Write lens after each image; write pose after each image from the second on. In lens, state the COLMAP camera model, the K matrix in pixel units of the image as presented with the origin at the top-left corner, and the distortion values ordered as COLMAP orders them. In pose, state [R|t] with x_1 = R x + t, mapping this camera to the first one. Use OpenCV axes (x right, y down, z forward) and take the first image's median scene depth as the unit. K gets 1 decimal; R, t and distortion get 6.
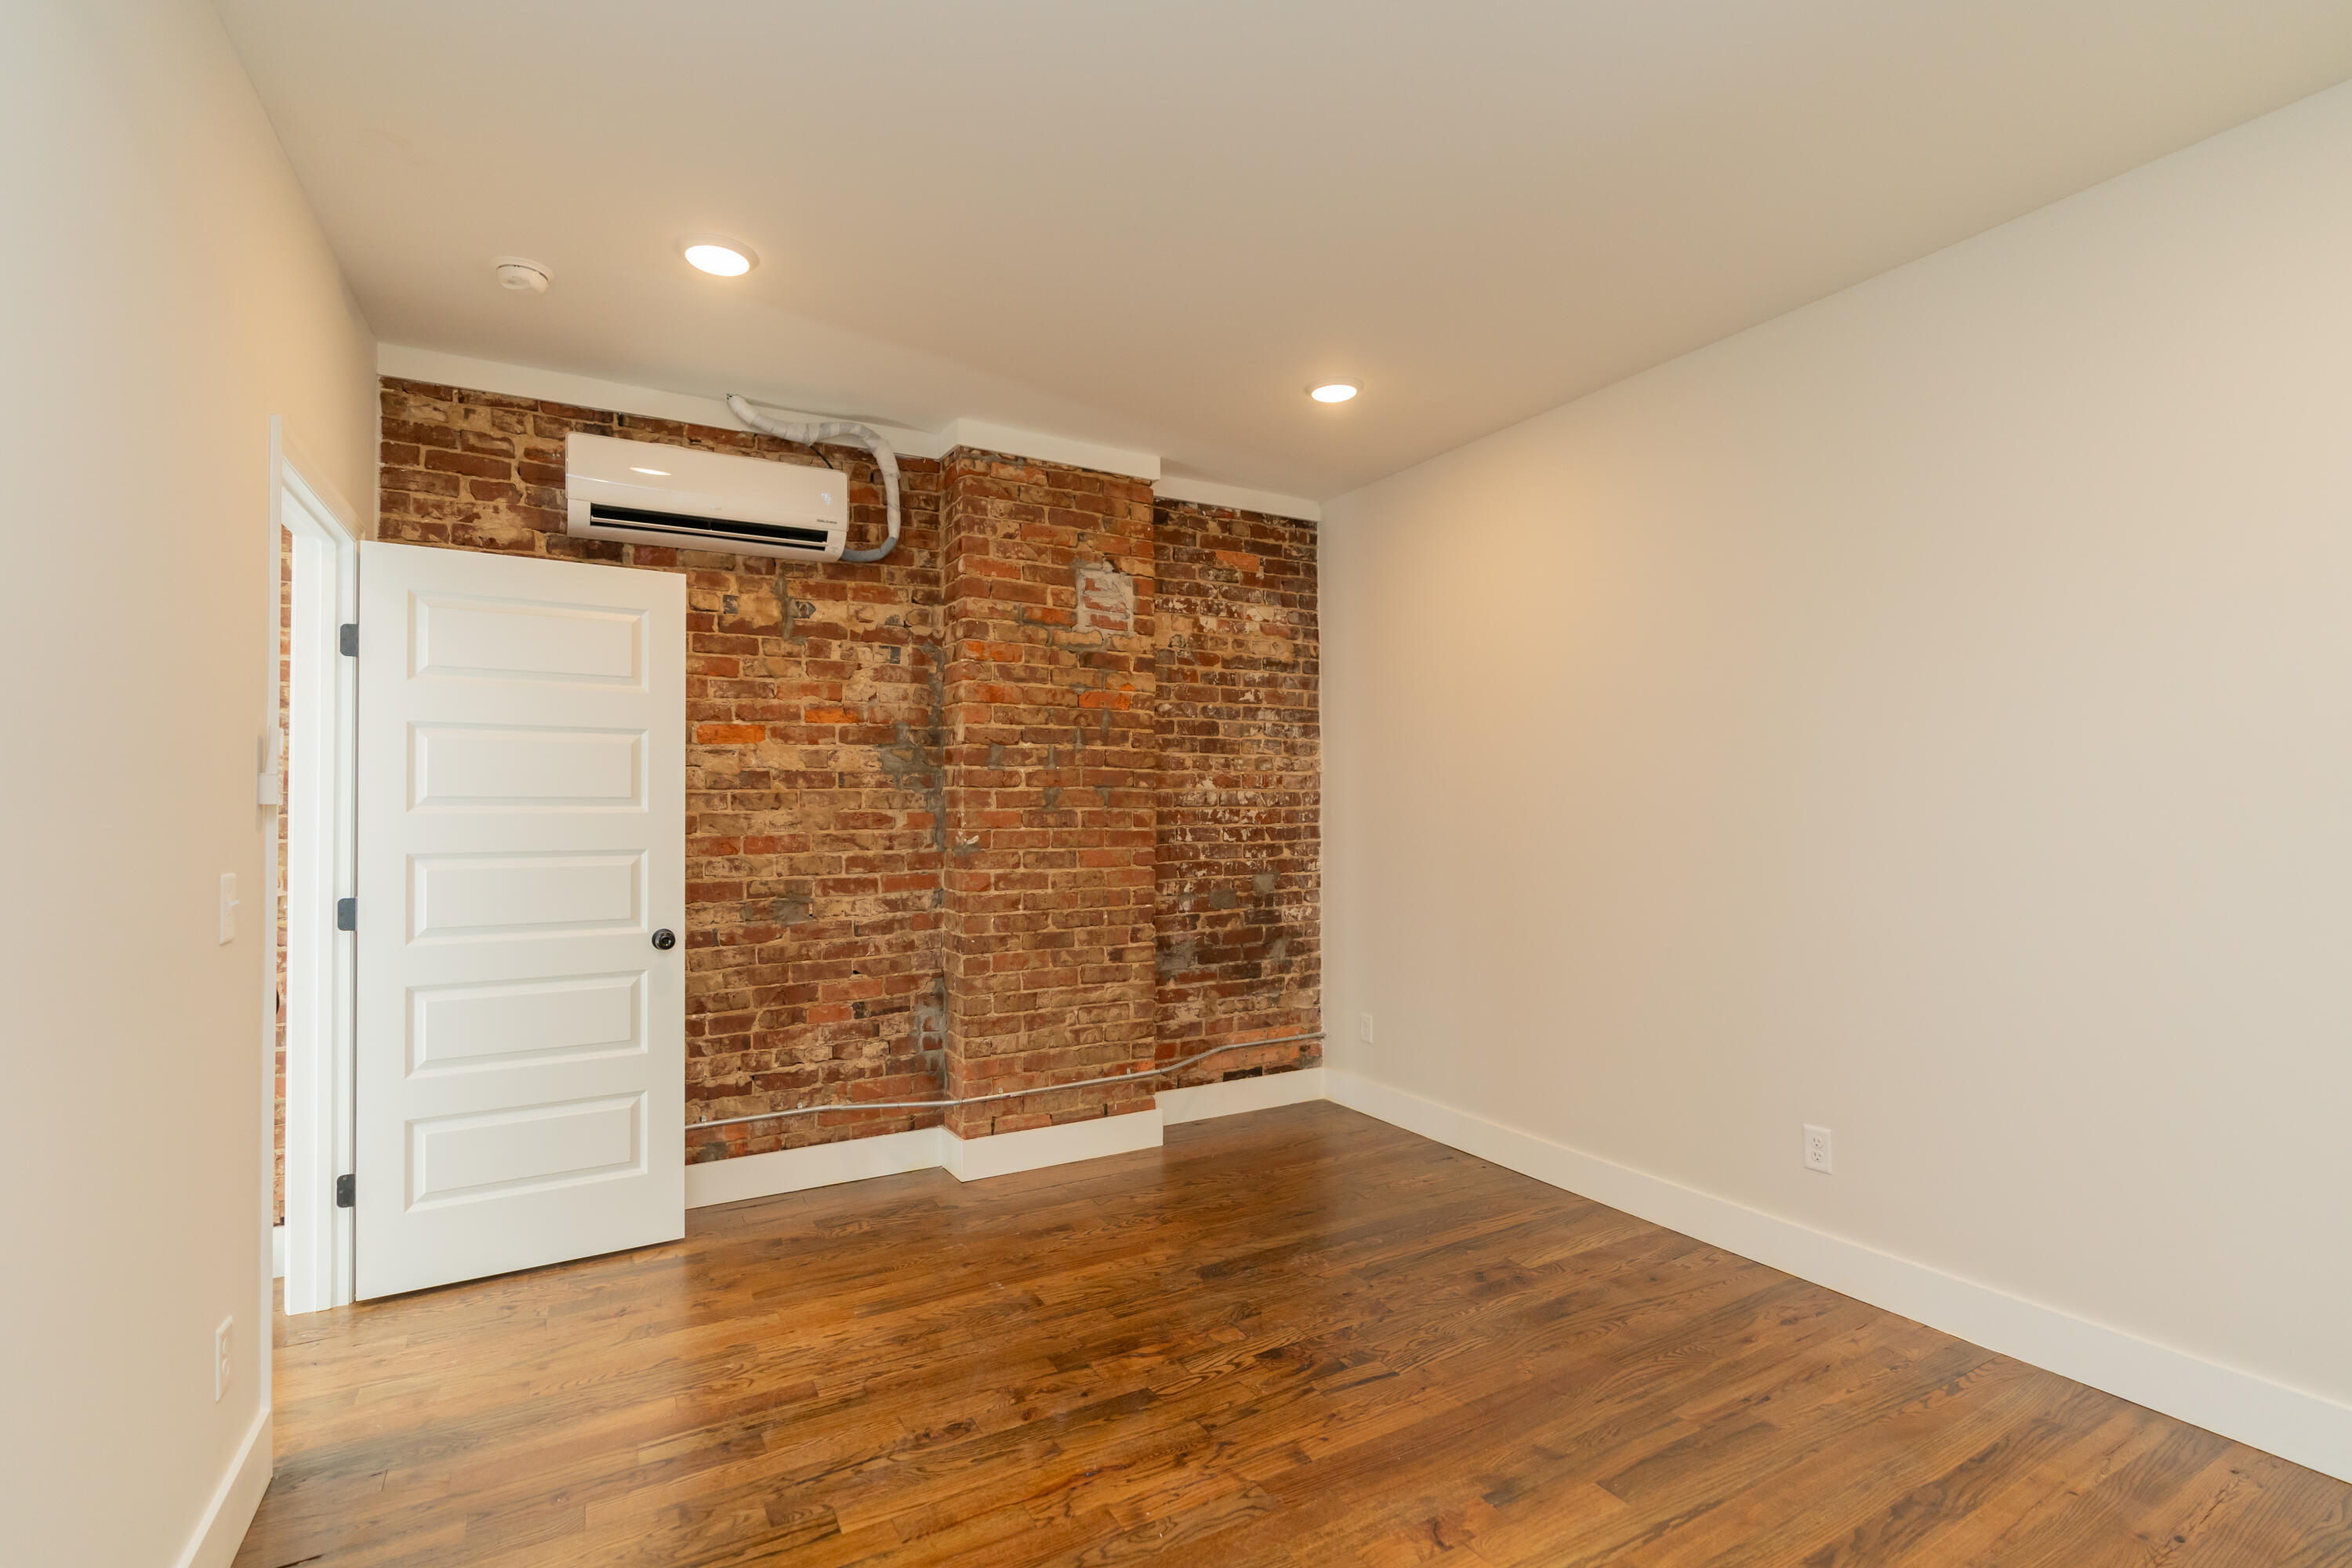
lens RADIAL K [[1068.0, 0, 1181.9], [0, 1068.0, 798.4], [0, 0, 1]] dist [-0.008244, 0.003831]
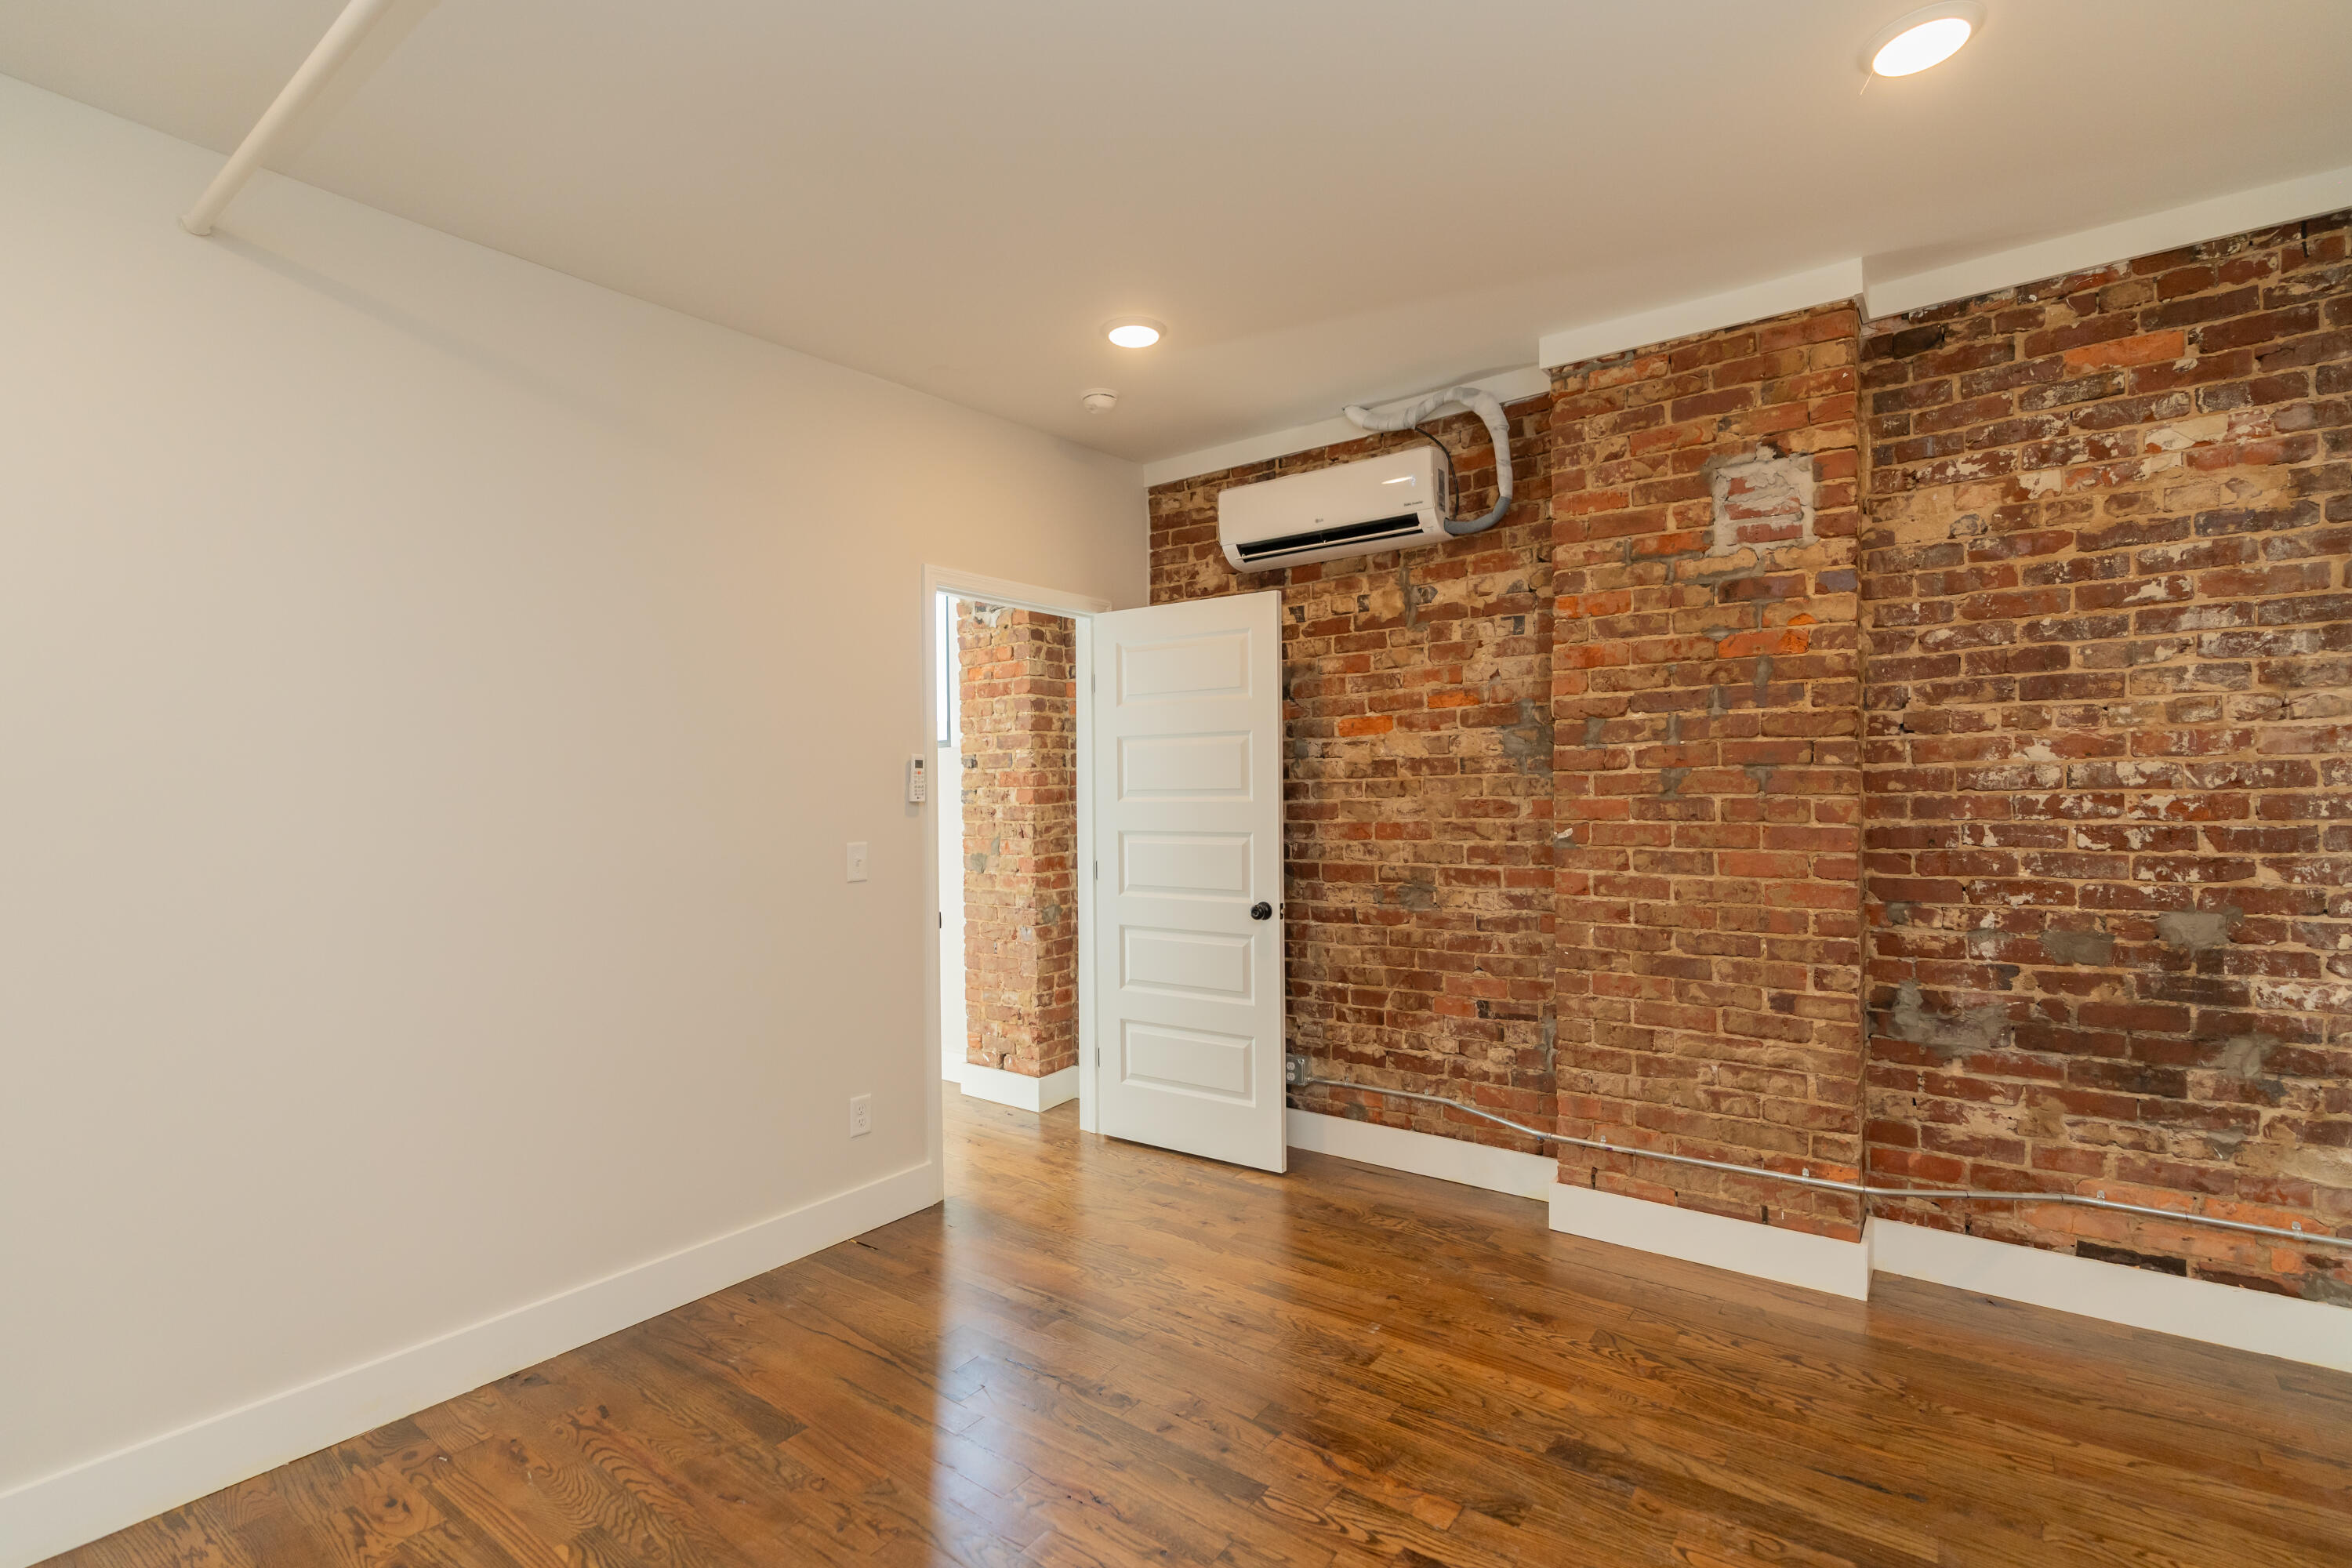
lens RADIAL K [[1068.0, 0, 1184.0], [0, 1068.0, 798.0], [0, 0, 1]] dist [-0.008244, 0.003831]
pose [[0.401567, 0.006970, -0.915803, 0.439614], [0.022370, 0.999598, 0.017416, -0.010255], [0.915556, -0.027480, 0.401250, 0.371908]]
